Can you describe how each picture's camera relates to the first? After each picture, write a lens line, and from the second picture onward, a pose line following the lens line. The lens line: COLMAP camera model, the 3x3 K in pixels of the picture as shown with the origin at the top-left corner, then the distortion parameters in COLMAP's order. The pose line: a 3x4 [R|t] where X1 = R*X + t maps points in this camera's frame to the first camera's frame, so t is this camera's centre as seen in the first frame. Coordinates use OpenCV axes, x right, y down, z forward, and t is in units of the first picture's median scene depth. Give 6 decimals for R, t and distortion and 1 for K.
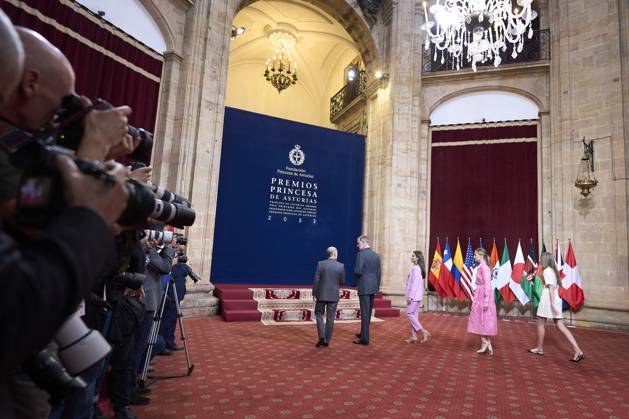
lens RADIAL K [[309.0, 0, 314.5], [0, 309.0, 209.5], [0, 0, 1]] dist [-0.015244, -0.000641]
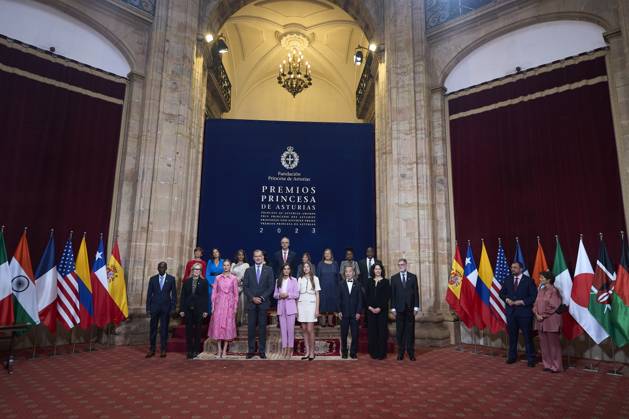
lens RADIAL K [[309.0, 0, 314.5], [0, 309.0, 209.5], [0, 0, 1]] dist [-0.015244, -0.000641]
pose [[0.945044, -0.092816, -0.313490, 0.284883], [0.078426, 0.995218, -0.058236, 0.030871], [0.317396, 0.030450, 0.947804, 0.188266]]
